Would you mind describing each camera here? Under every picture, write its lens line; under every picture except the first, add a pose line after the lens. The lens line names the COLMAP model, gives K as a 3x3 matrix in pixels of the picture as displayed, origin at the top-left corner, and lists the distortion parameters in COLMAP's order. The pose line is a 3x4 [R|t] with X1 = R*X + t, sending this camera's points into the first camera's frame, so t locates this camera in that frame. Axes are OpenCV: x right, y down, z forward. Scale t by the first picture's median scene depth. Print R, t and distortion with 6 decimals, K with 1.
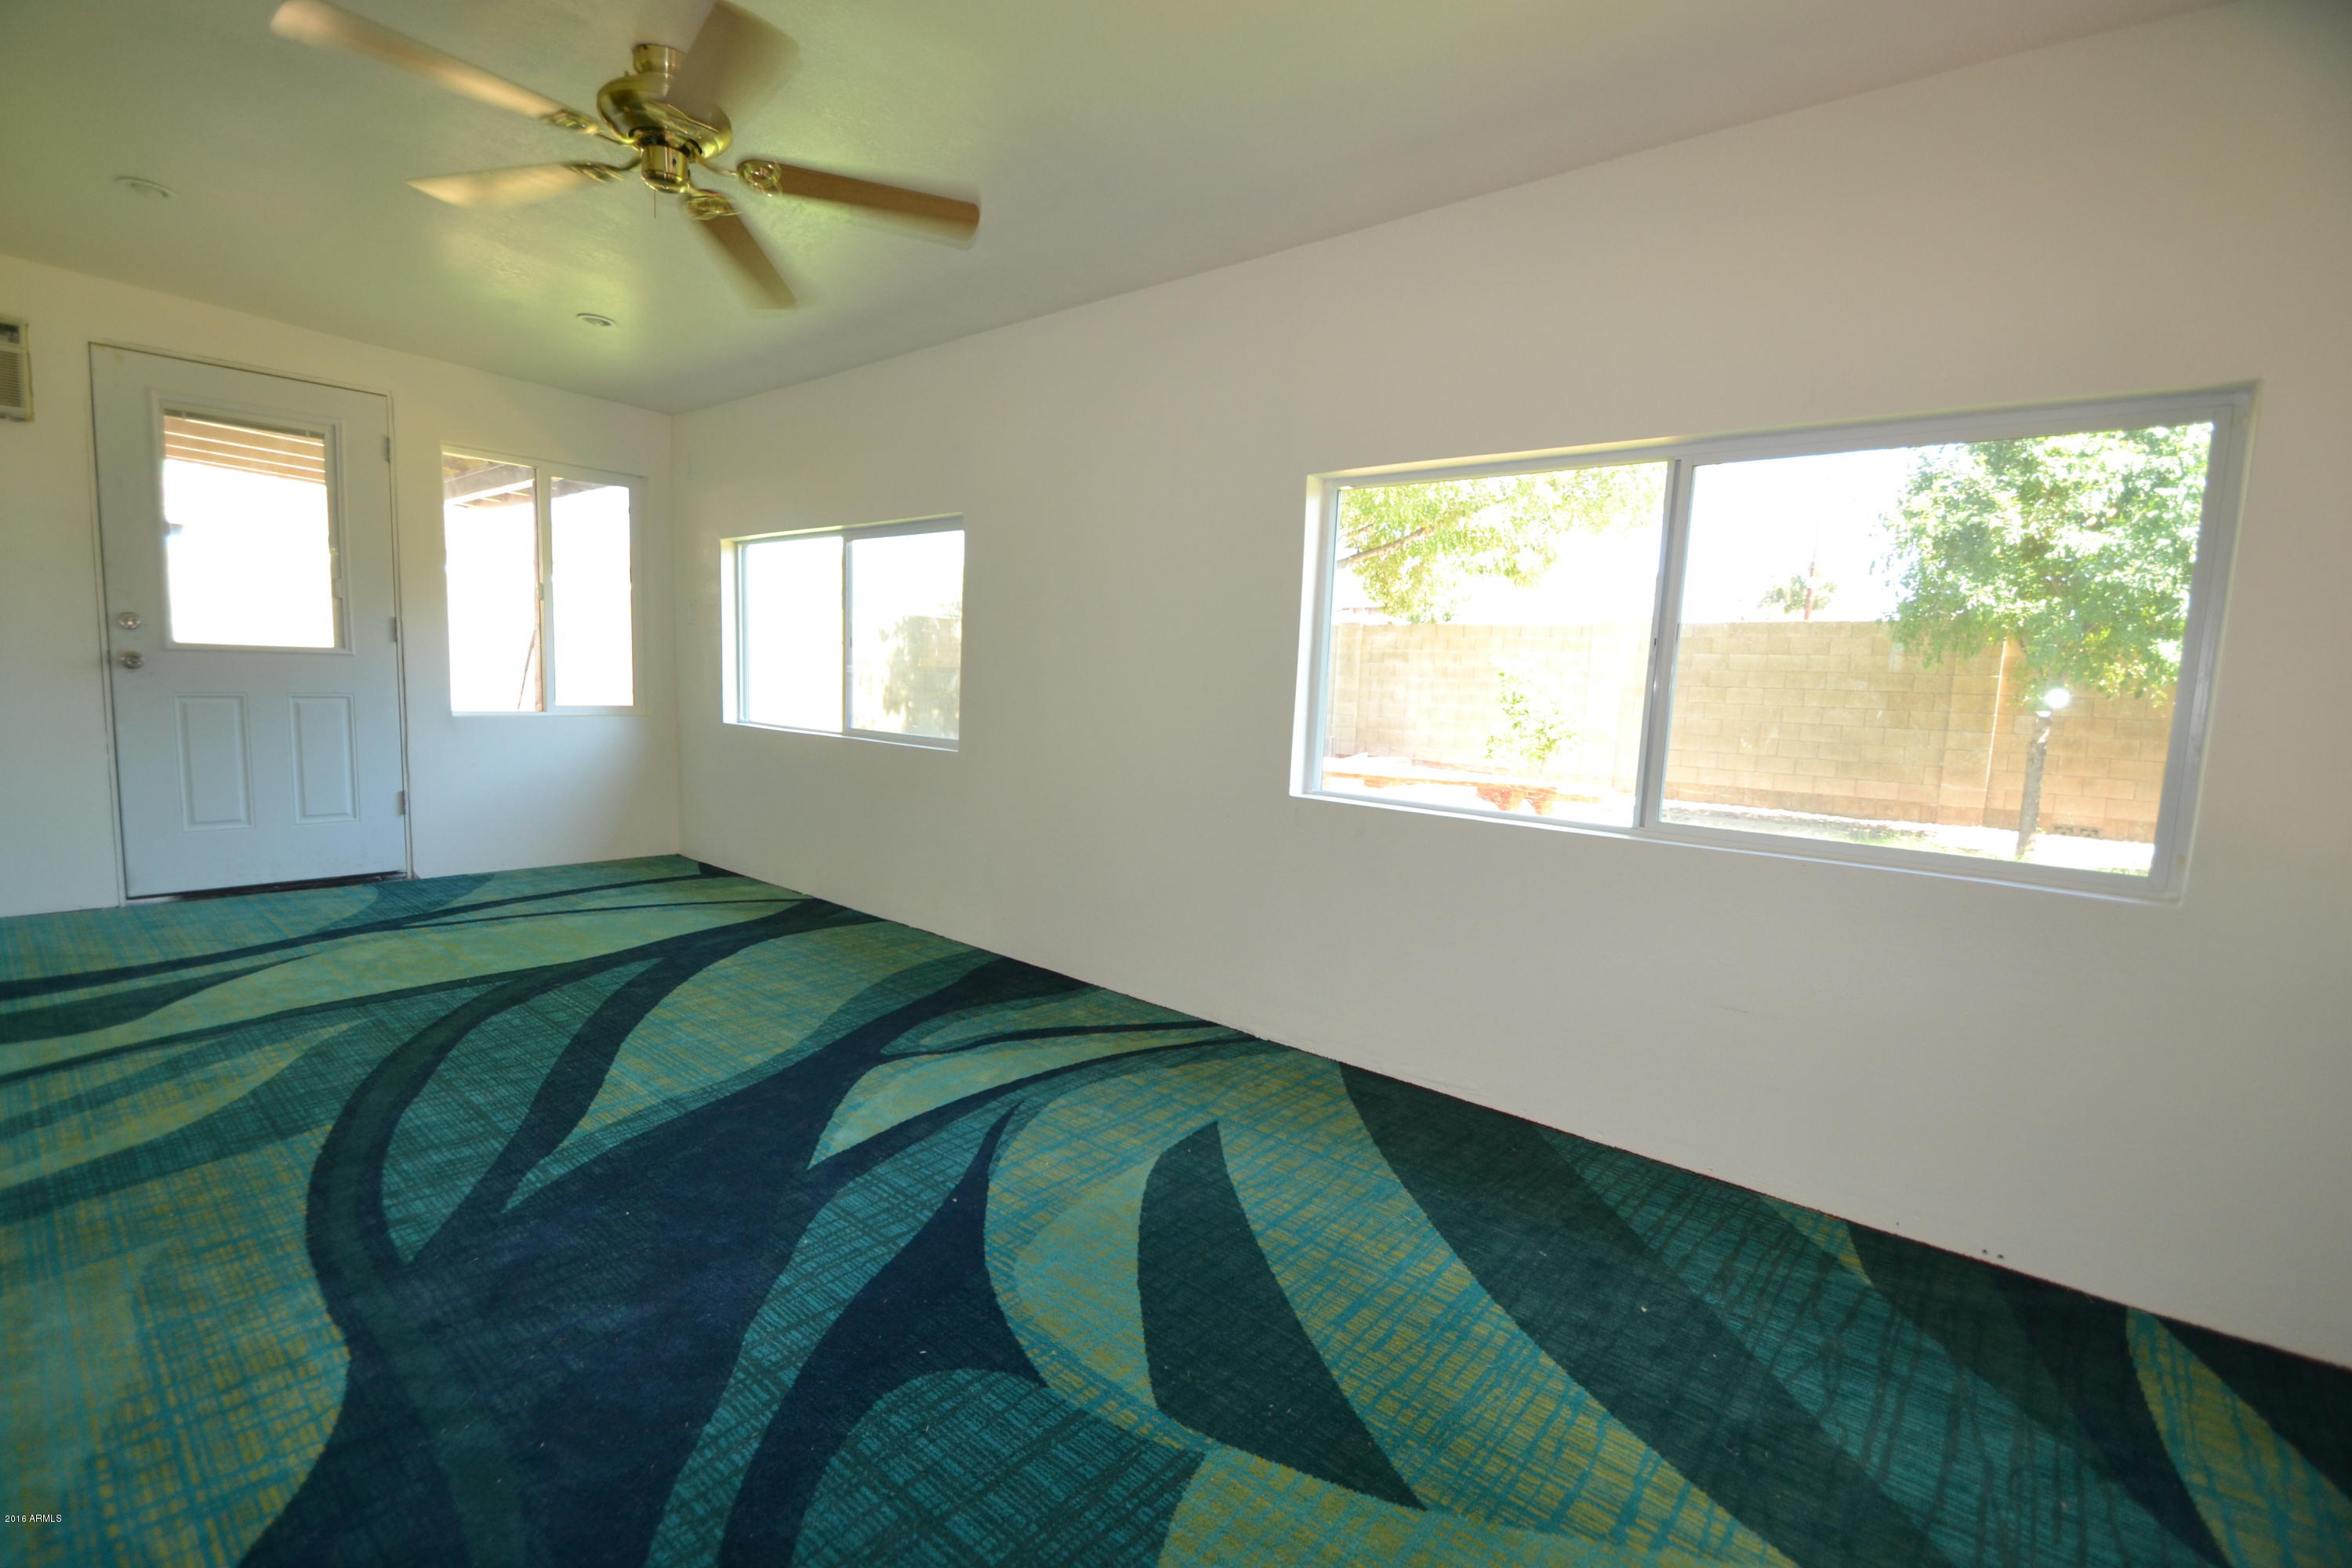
lens RADIAL K [[1024.7, 0, 1154.4], [0, 1024.7, 792.9], [0, 0, 1]] dist [-0.015305, -0.005874]
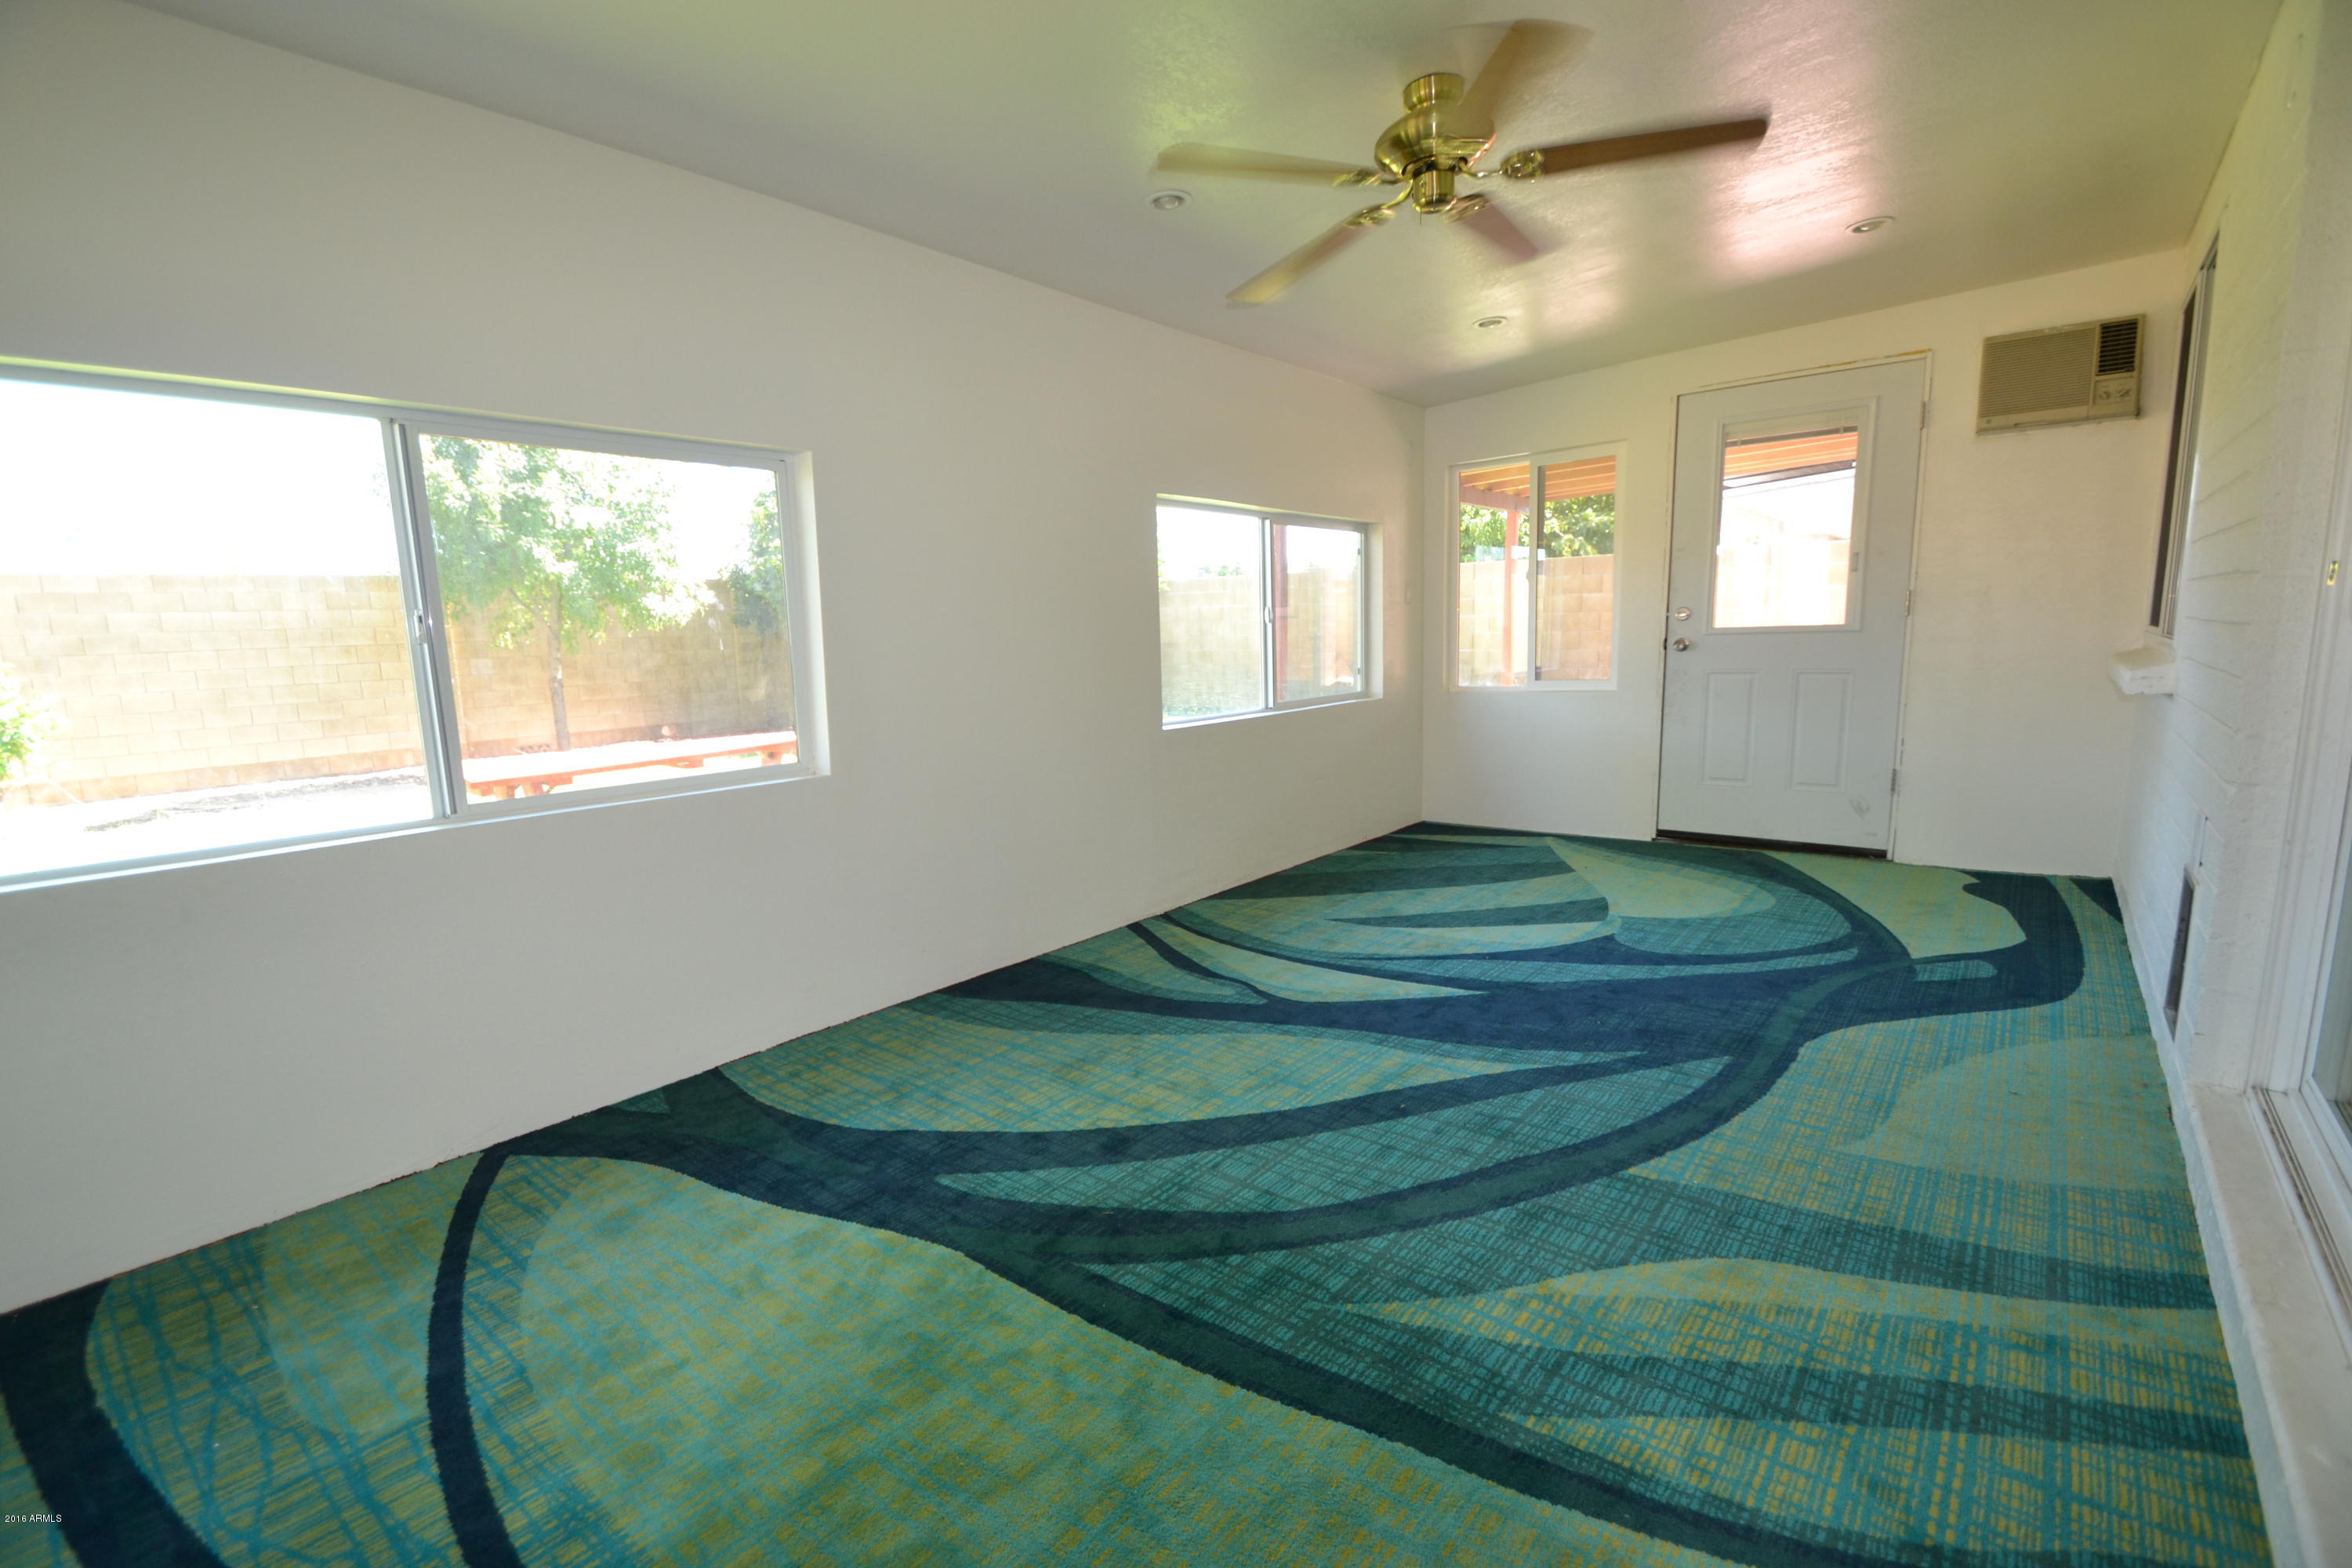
lens RADIAL K [[1024.7, 0, 1156.9], [0, 1024.7, 782.9], [0, 0, 1]] dist [-0.015305, -0.005874]
pose [[0.001988, -0.186939, 0.982370, -1.156296], [0.144439, 0.972124, 0.184697, -0.168080], [-0.989512, 0.141526, 0.028934, 0.943640]]
